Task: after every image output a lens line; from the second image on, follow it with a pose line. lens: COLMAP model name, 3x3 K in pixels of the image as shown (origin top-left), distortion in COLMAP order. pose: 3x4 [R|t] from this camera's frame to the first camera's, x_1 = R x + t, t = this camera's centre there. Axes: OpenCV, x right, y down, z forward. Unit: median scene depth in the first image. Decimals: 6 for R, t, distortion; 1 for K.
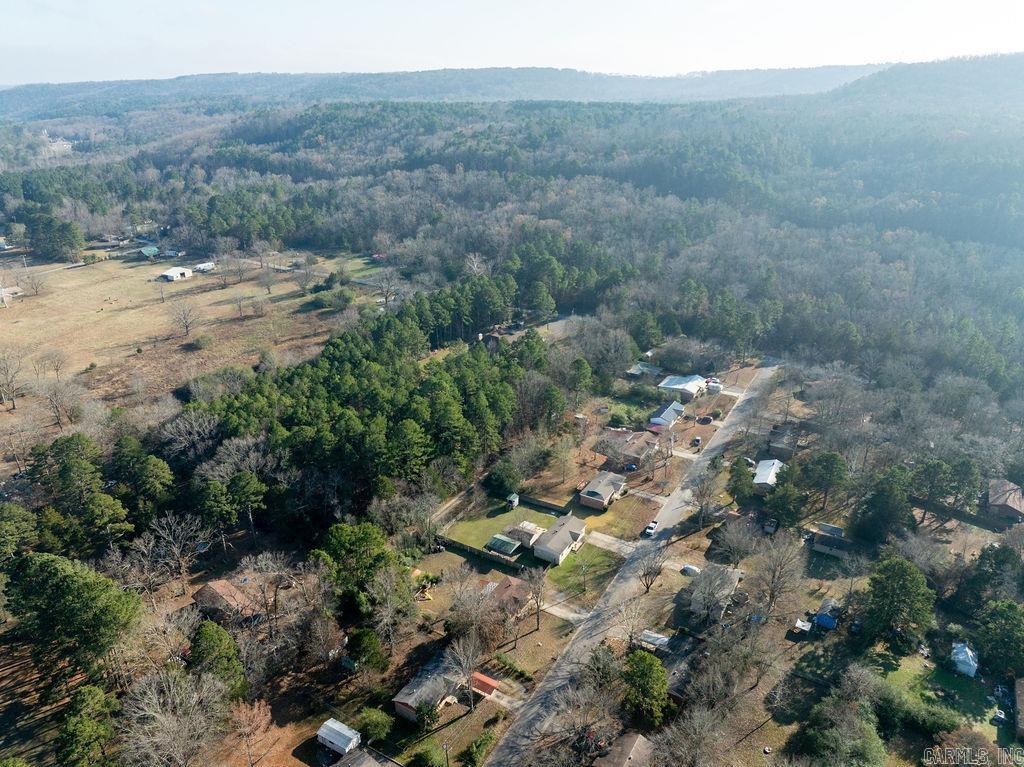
lens RADIAL K [[724.4, 0, 512.7], [0, 724.4, 378.9], [0, 0, 1]] dist [-0.041996, 0.006503]
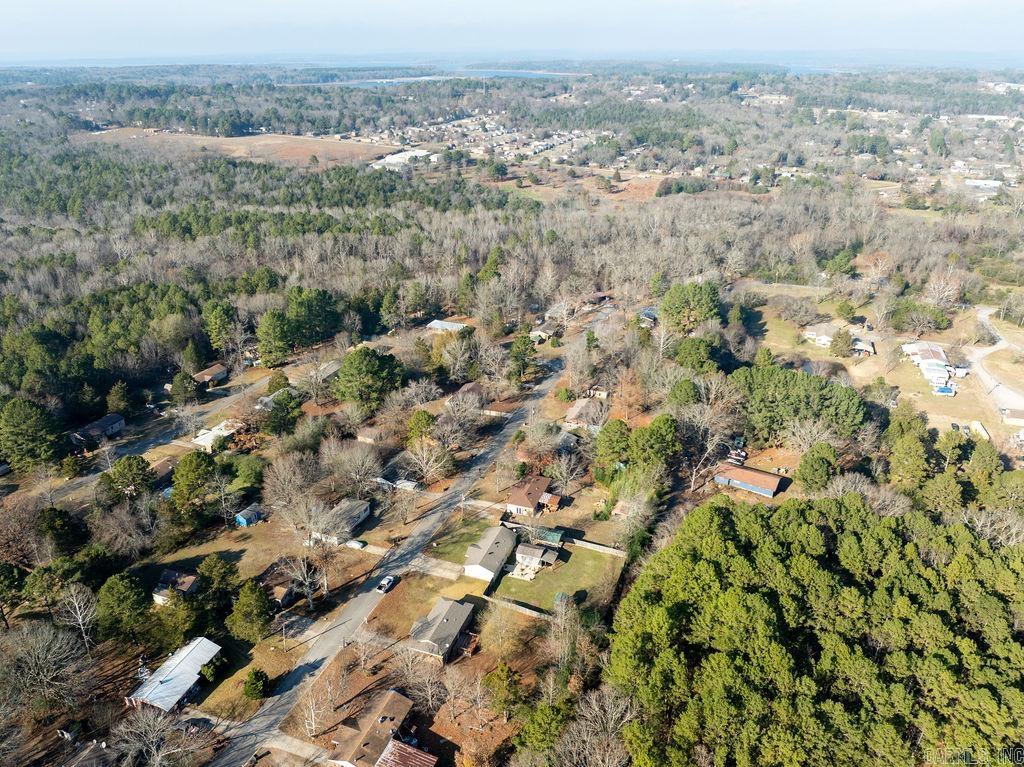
lens RADIAL K [[736.1, 0, 512.6], [0, 736.1, 381.2], [0, 0, 1]] dist [-0.042428, 0.007108]
pose [[-0.984374, 0.063542, -0.164224, 0.169812], [-0.073838, 0.697724, 0.712551, -0.572035], [0.159860, 0.713543, -0.682130, 1.420614]]
